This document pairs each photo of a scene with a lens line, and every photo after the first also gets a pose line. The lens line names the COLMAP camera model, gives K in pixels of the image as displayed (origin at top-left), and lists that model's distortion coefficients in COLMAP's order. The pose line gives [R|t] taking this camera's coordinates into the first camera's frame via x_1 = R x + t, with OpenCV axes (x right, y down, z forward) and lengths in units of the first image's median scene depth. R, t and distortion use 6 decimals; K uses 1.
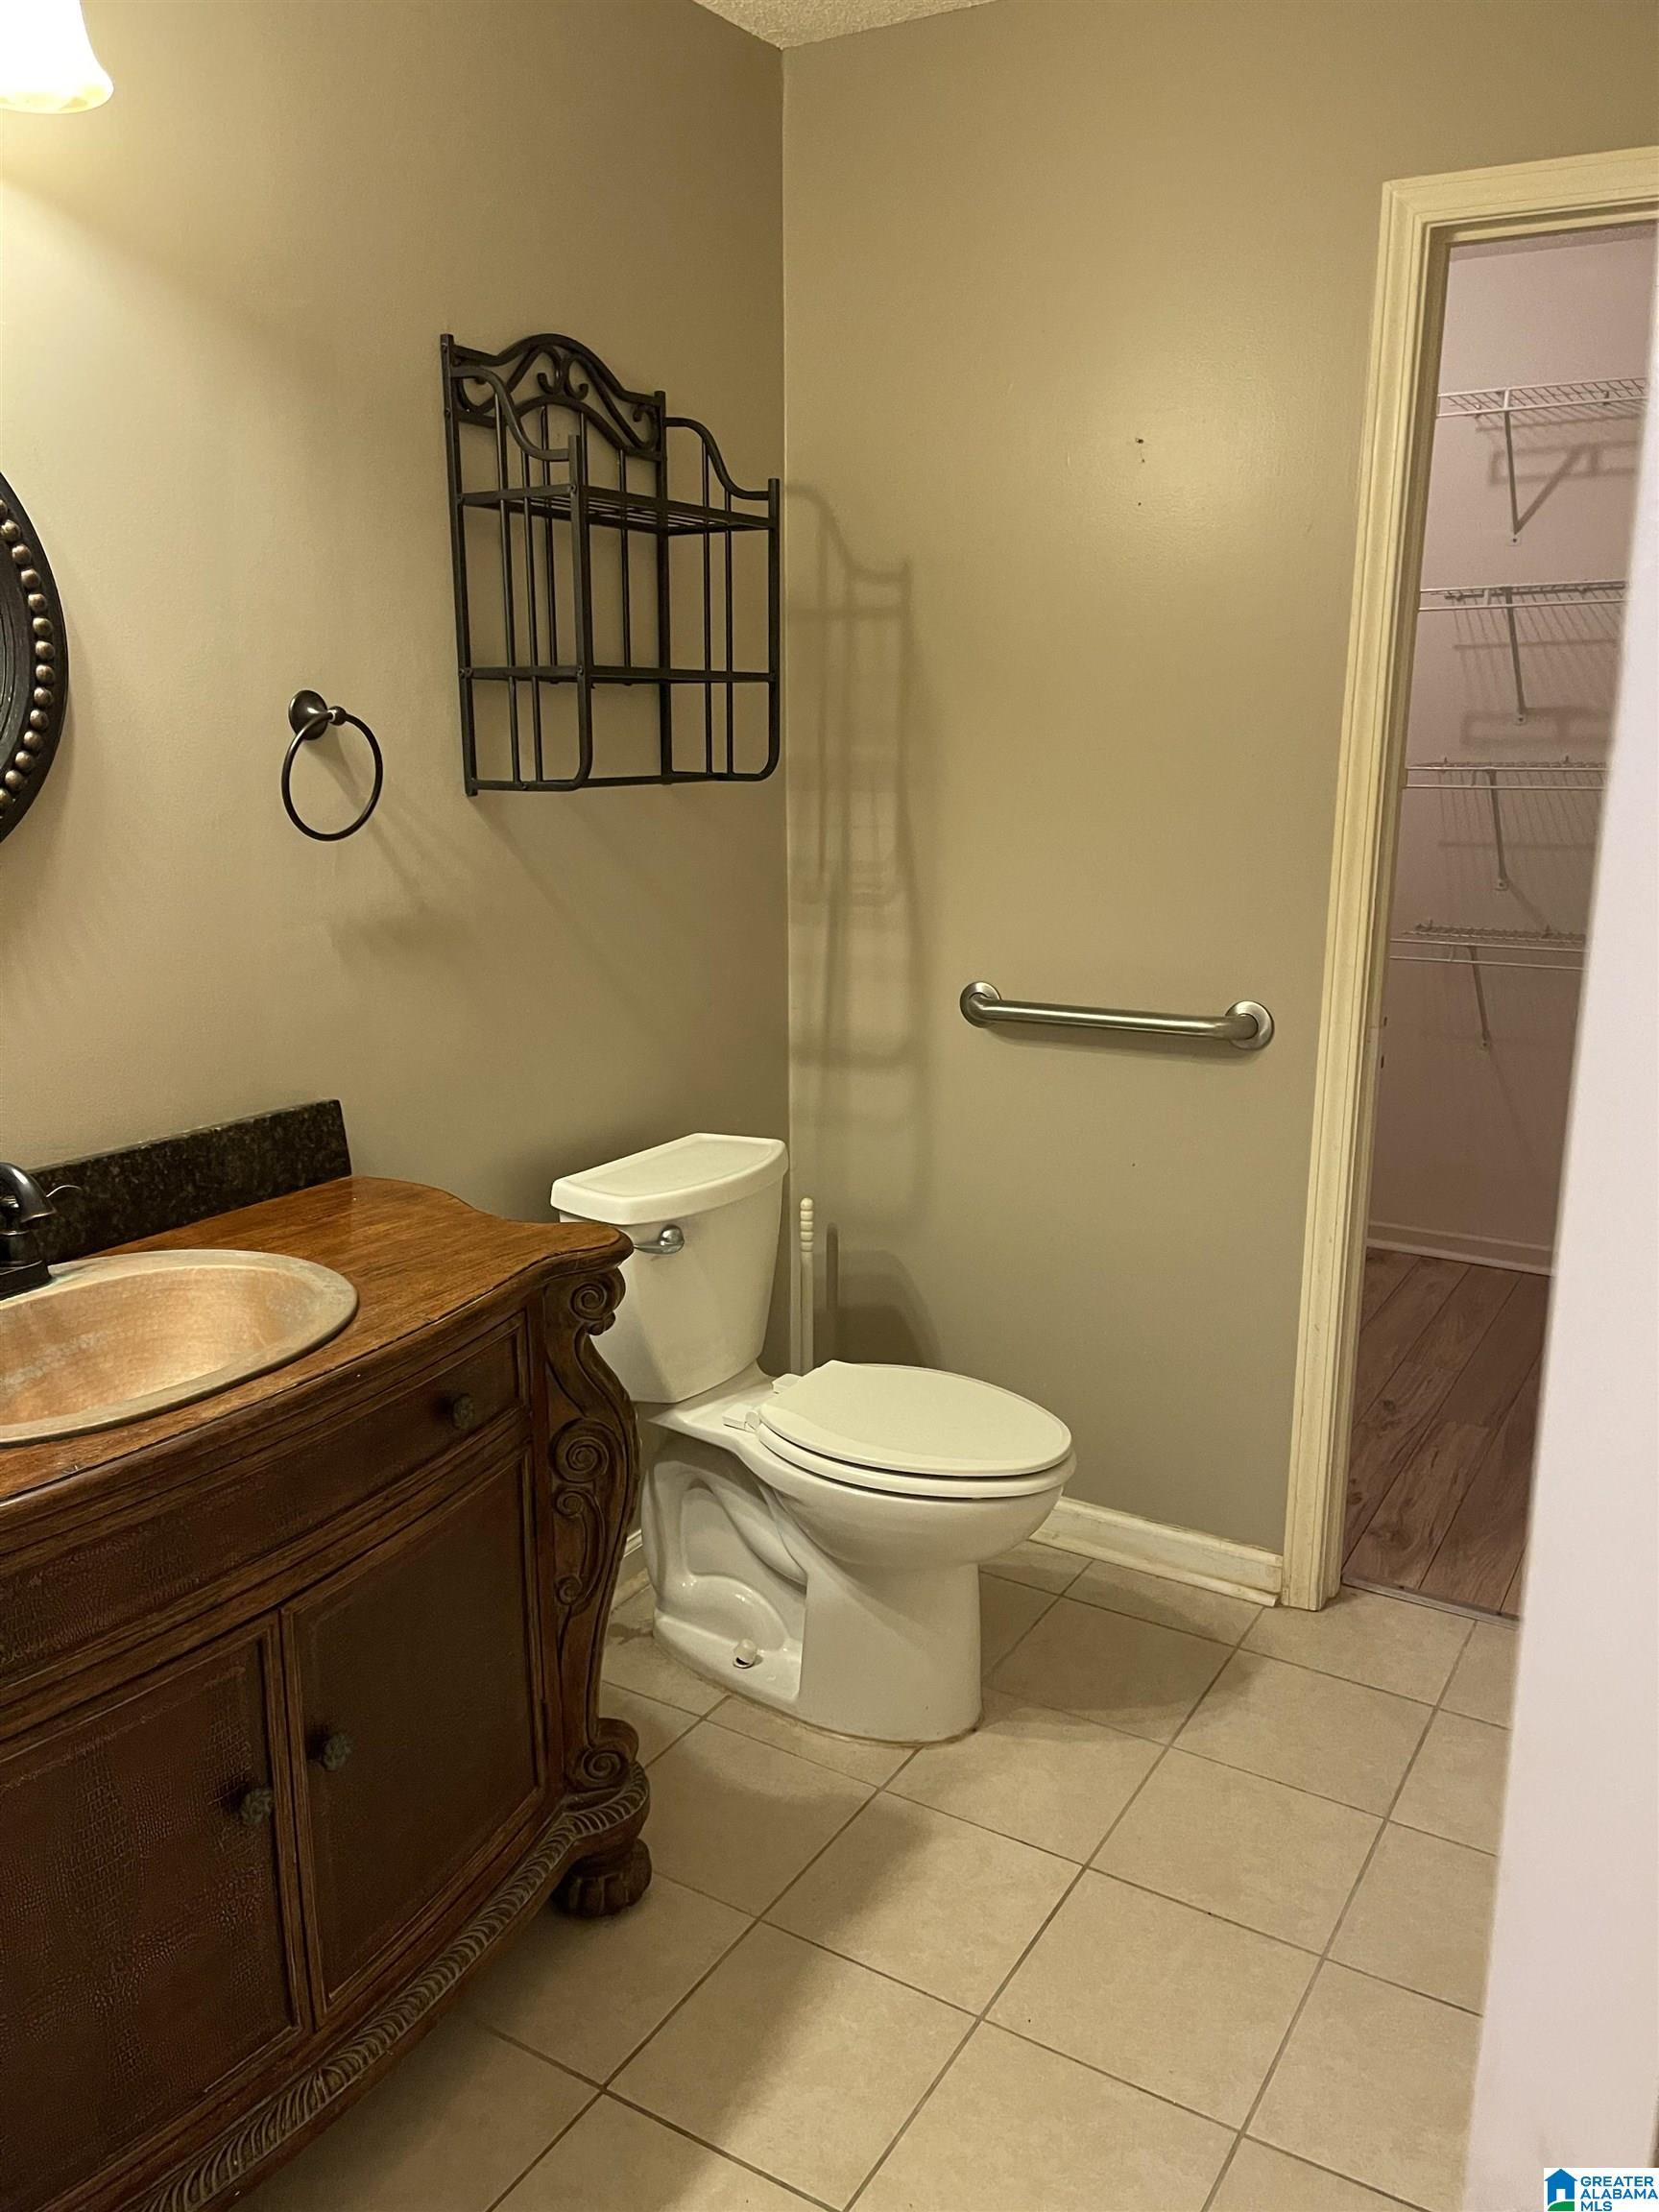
lens RADIAL K [[1668.9, 0, 863.6], [0, 1668.9, 1117.1], [0, 0, 1]] dist [0.078430, -0.083134]
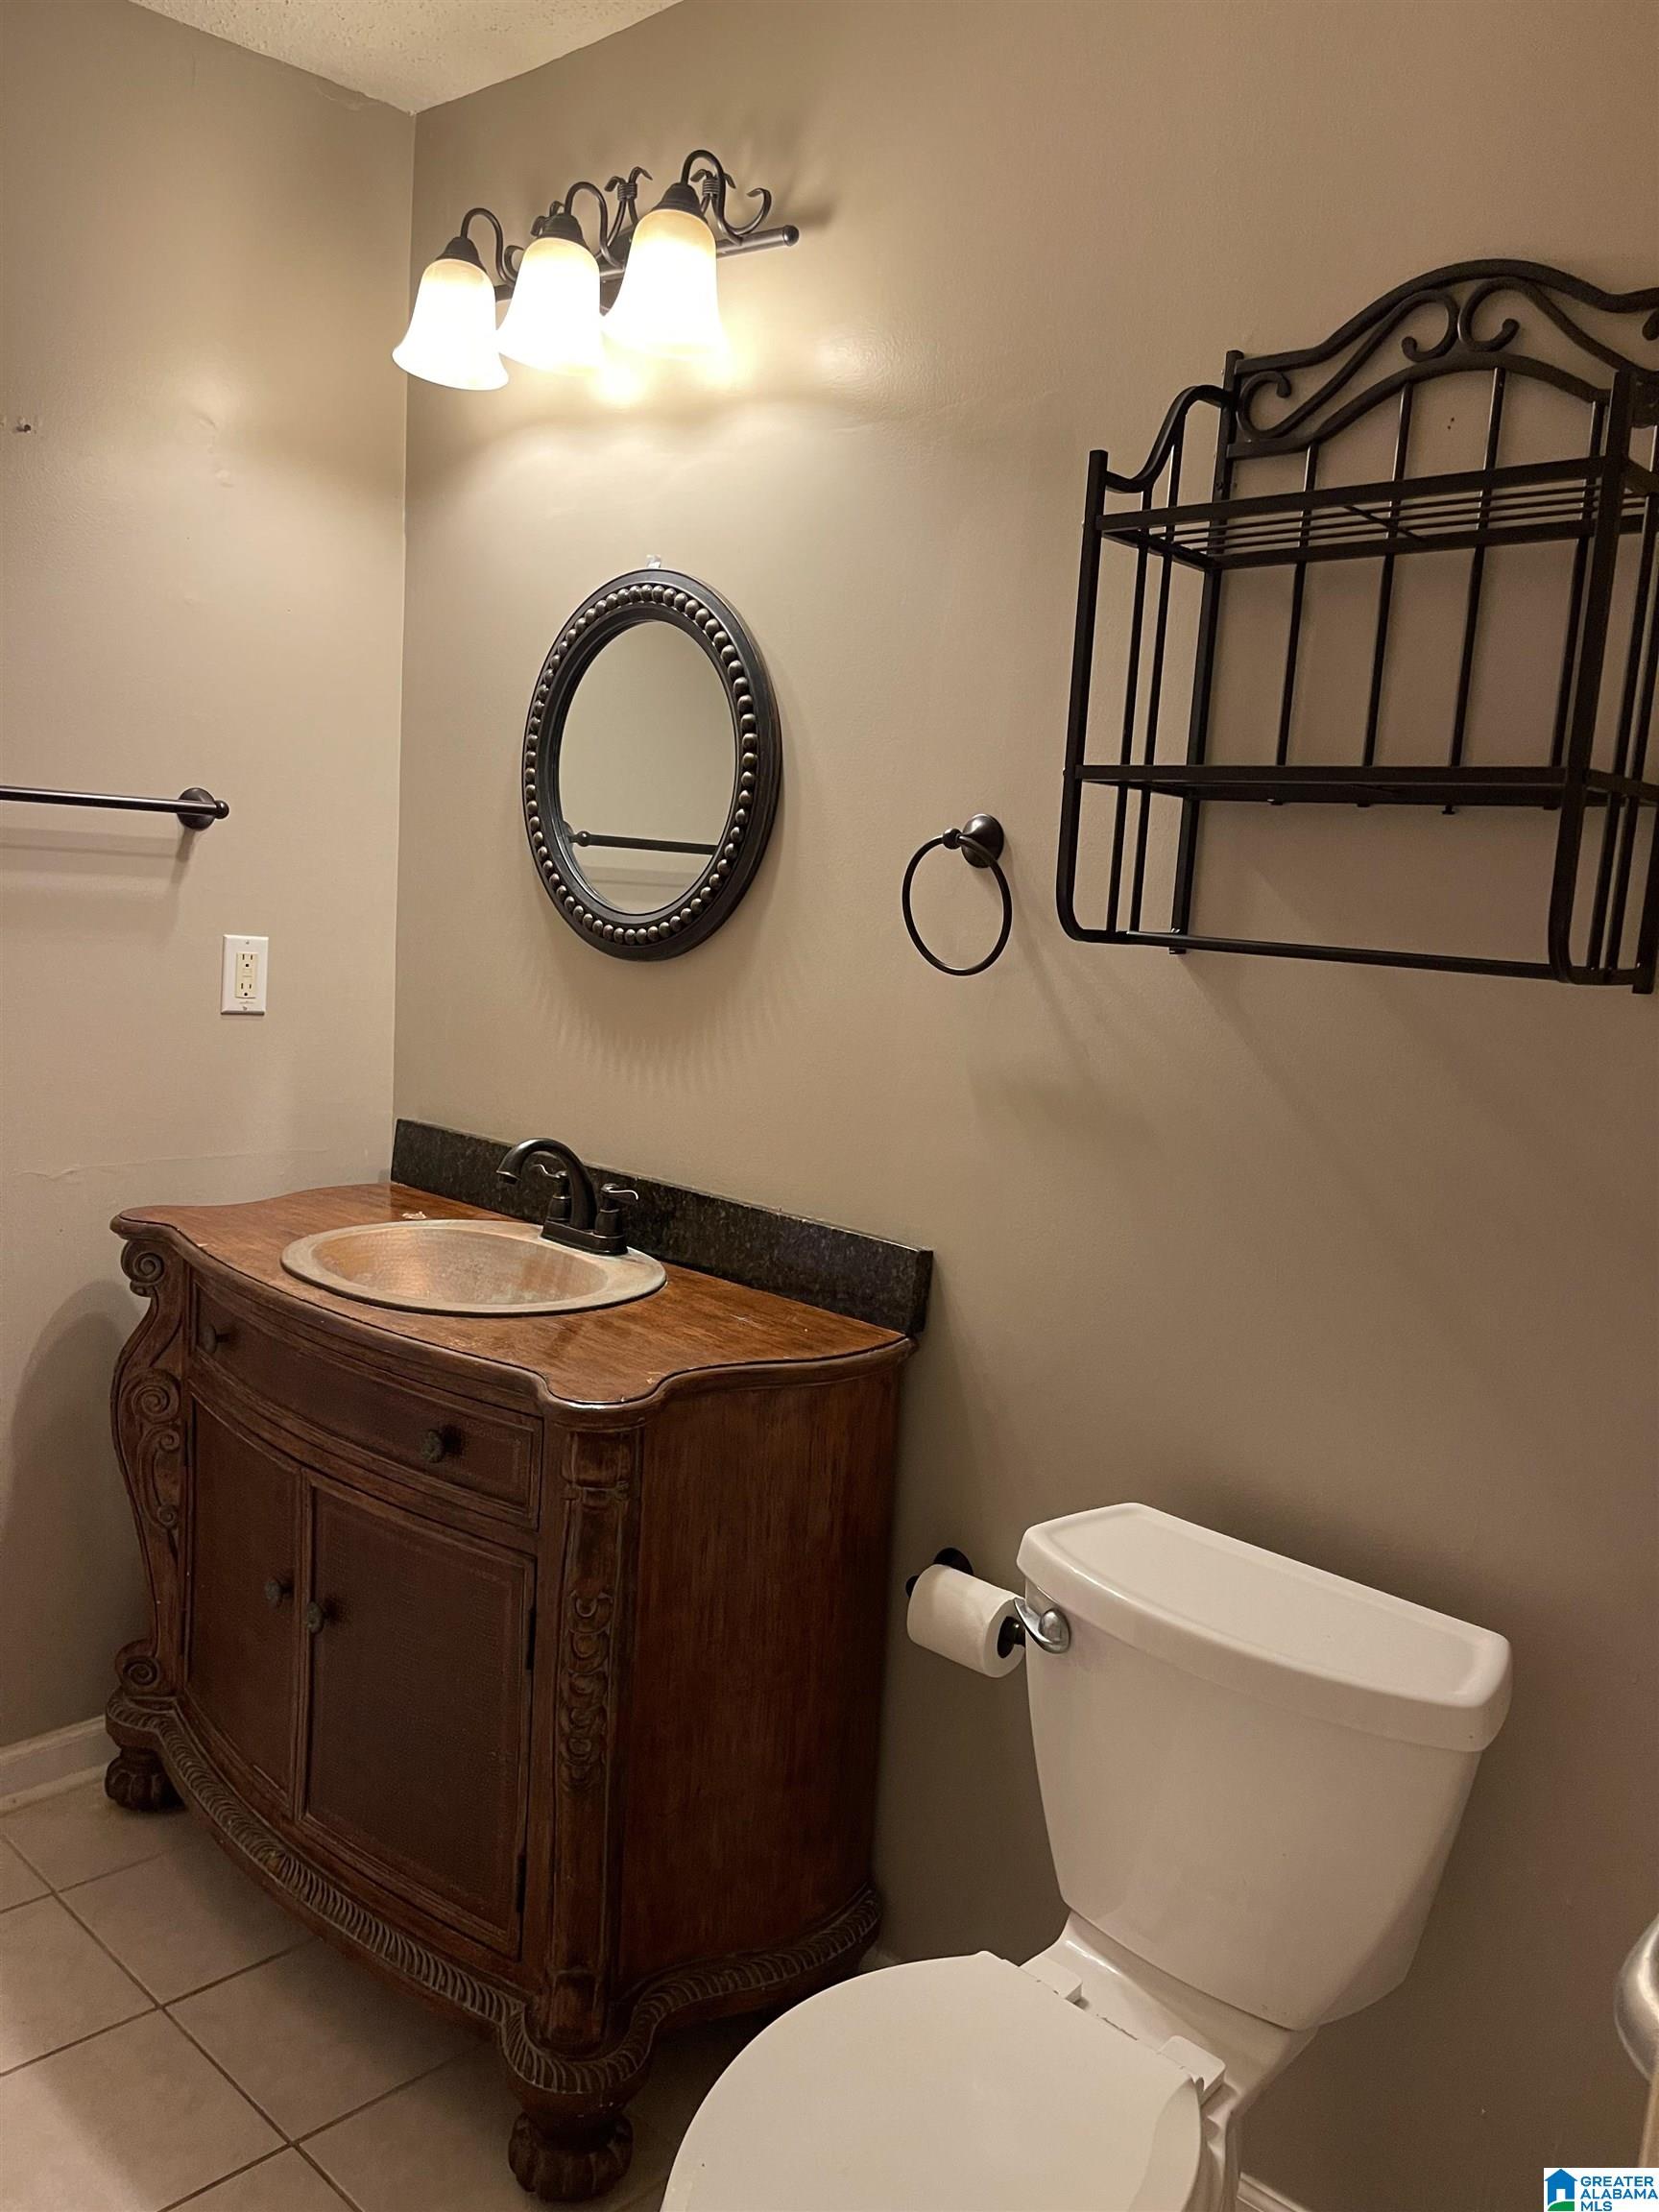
lens RADIAL K [[1763.6, 0, 829.5], [0, 1763.6, 1106.0], [0, 0, 1]] dist [0.181547, -0.336167]
pose [[-0.254973, 0.113352, -0.960281, 0.751918], [-0.281285, 0.941462, 0.185817, -0.305458], [0.925131, 0.317491, -0.208163, 1.376335]]
